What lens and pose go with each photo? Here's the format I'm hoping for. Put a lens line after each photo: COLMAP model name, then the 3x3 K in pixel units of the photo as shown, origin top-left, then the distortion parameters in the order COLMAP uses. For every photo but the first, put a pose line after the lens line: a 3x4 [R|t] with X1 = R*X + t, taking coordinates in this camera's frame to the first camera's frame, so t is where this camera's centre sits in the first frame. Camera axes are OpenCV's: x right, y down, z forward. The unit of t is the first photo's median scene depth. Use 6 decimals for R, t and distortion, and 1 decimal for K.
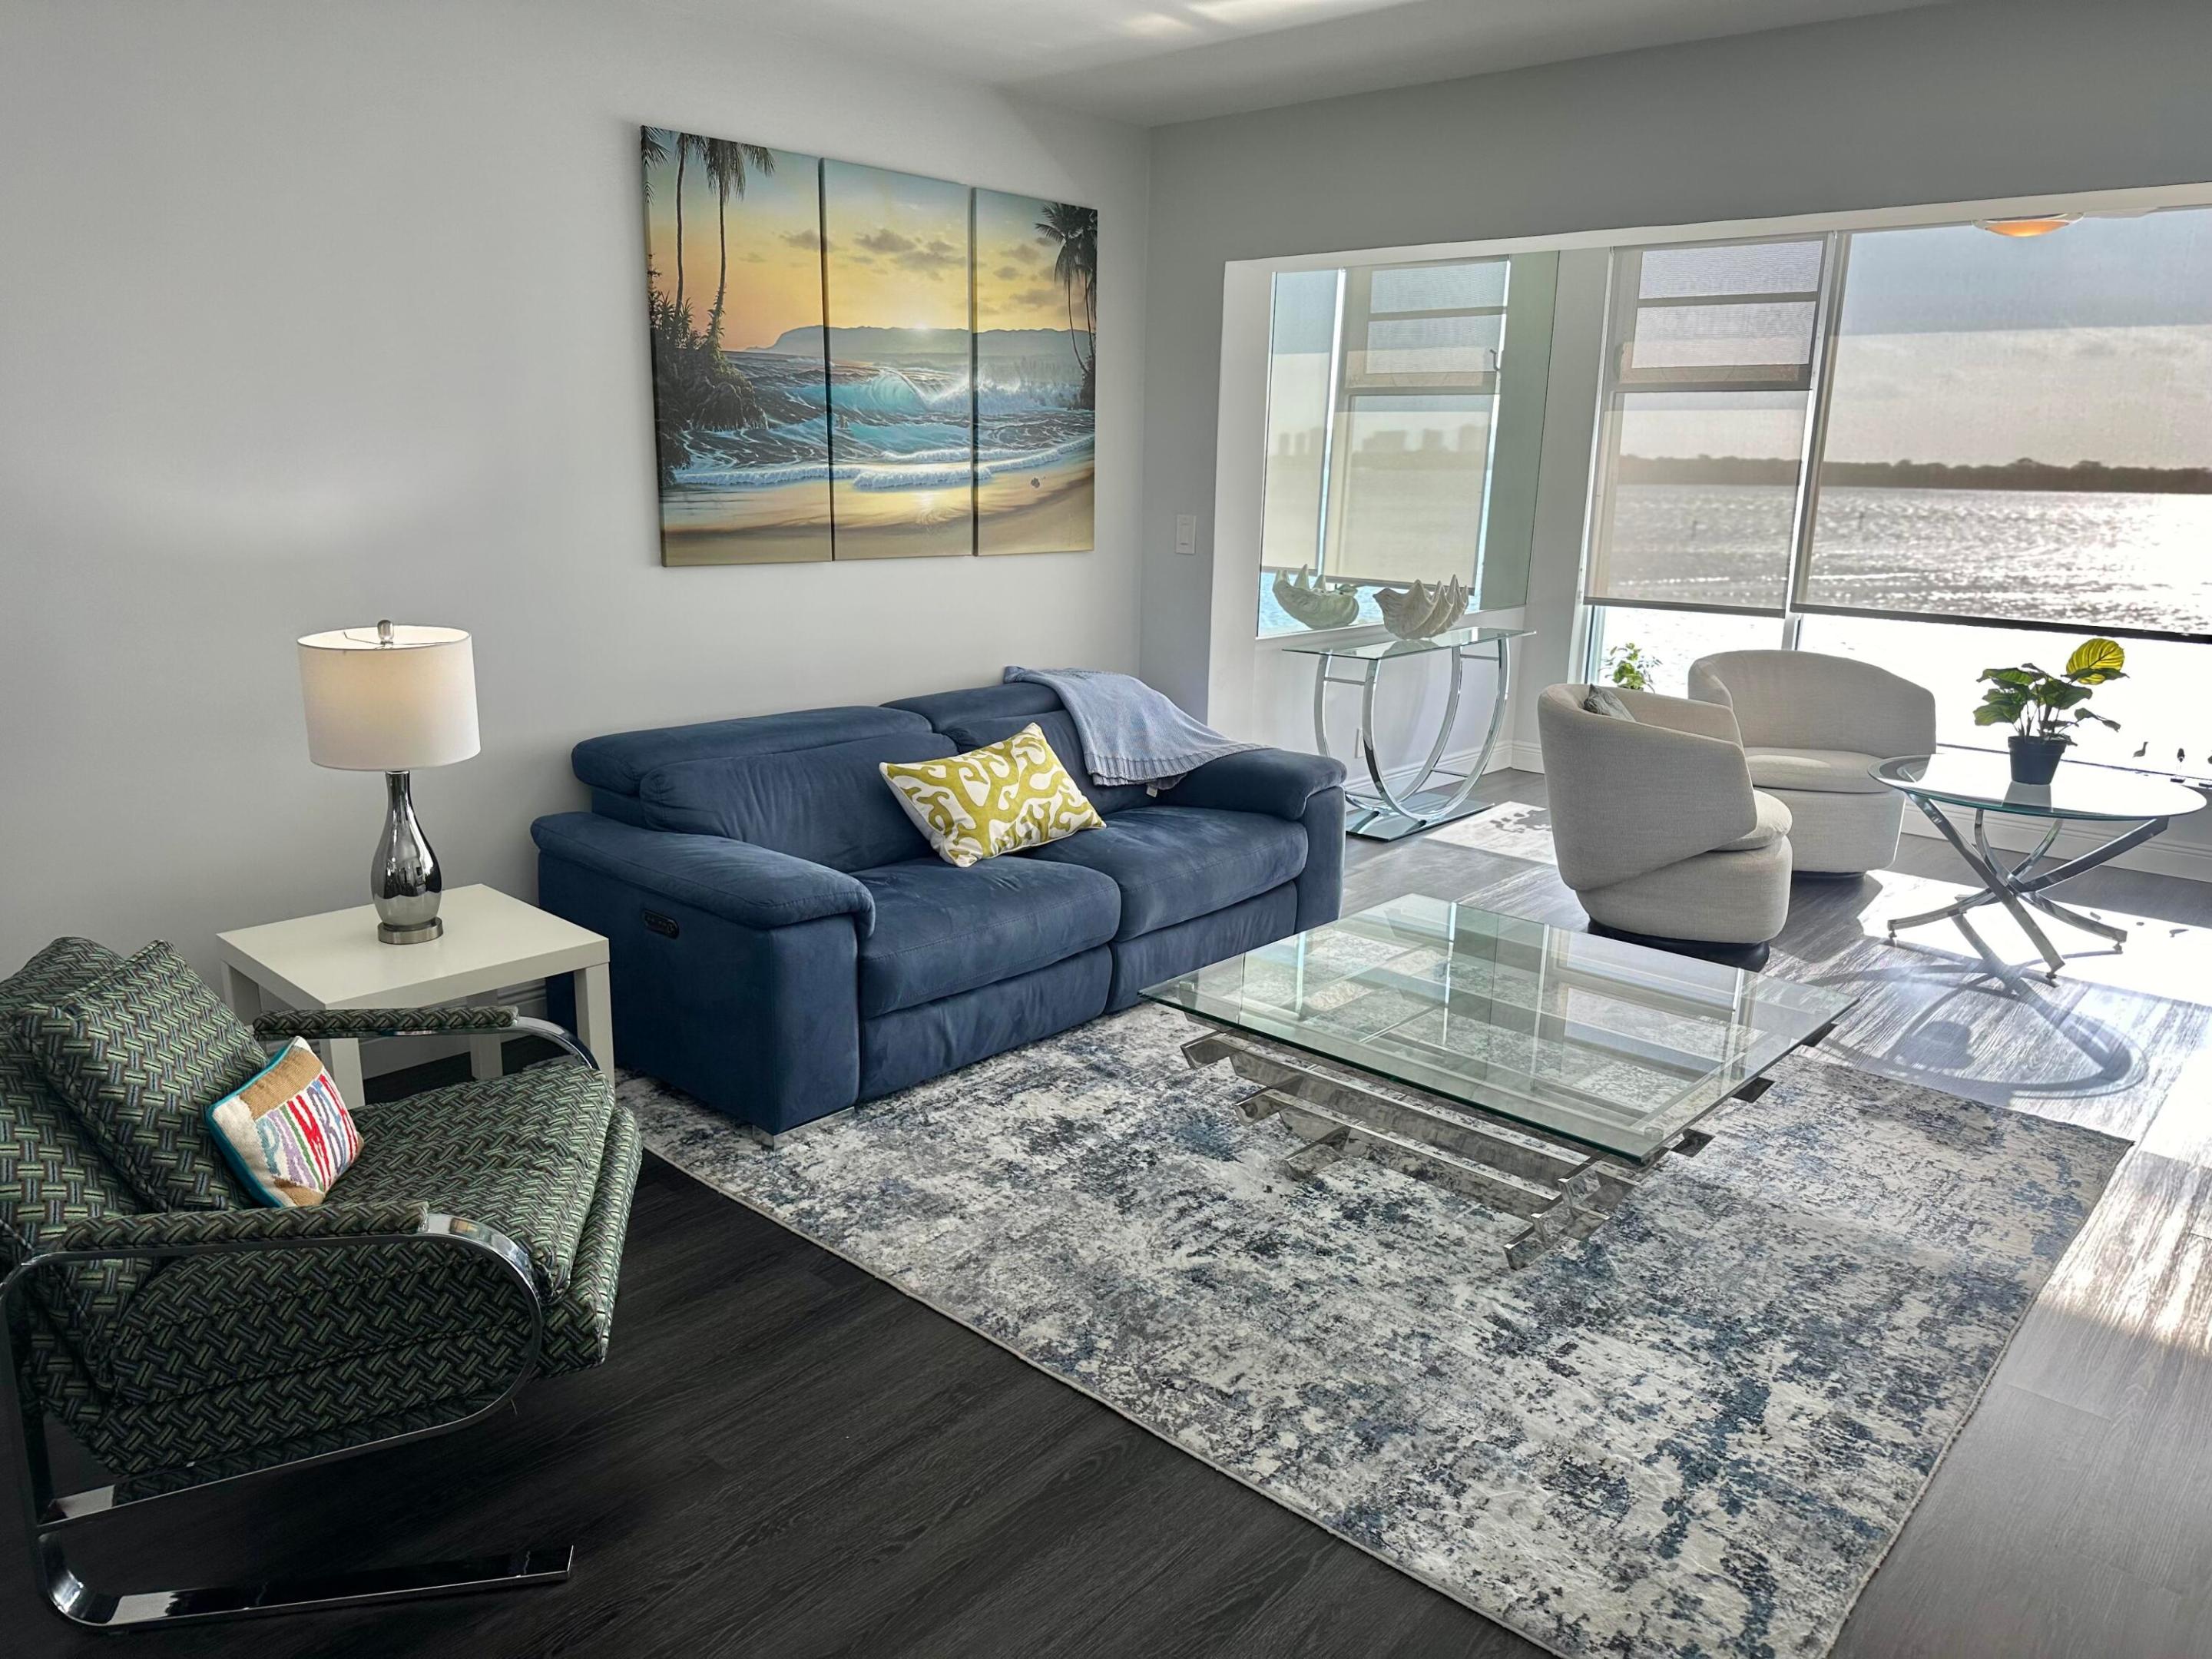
lens RADIAL K [[1522.3, 0, 1106.0], [0, 1522.3, 829.5], [0, 0, 1]] dist [0.158545, -0.293440]
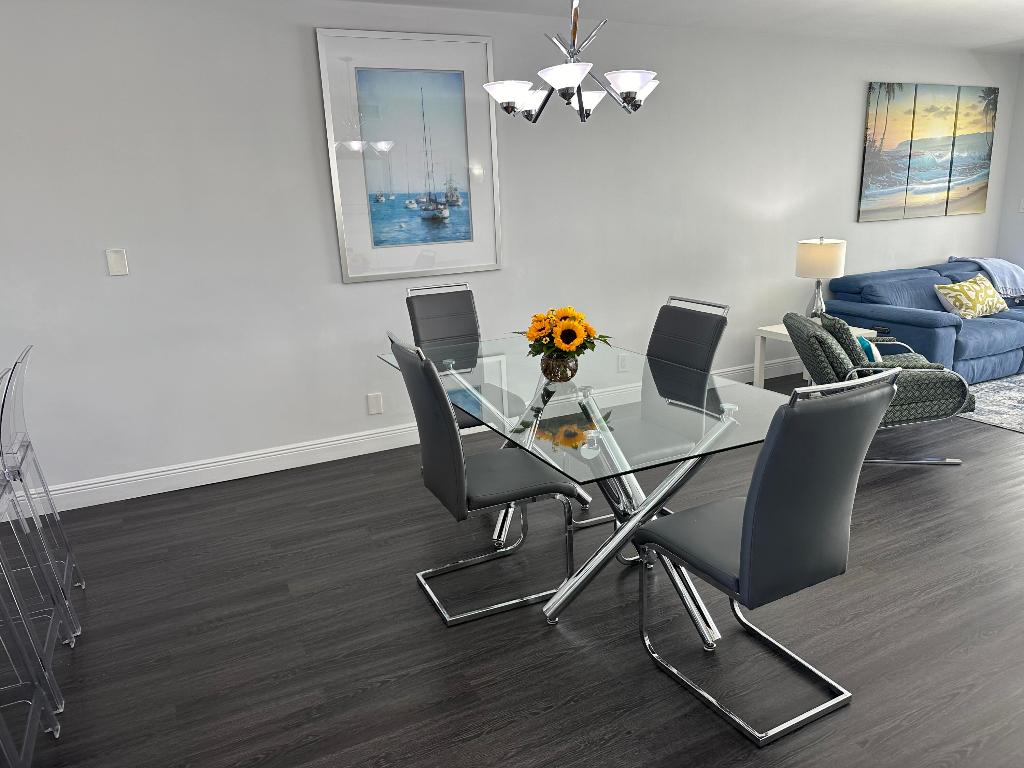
lens RADIAL K [[716.3, 0, 512.0], [0, 716.3, 384.0], [0, 0, 1]] dist [-0.003158, -0.004280]
pose [[0.929685, 0.036449, -0.366547, -0.366289], [-0.028971, 0.999245, 0.025882, 0.126826], [0.367214, -0.013443, 0.930039, -0.550012]]
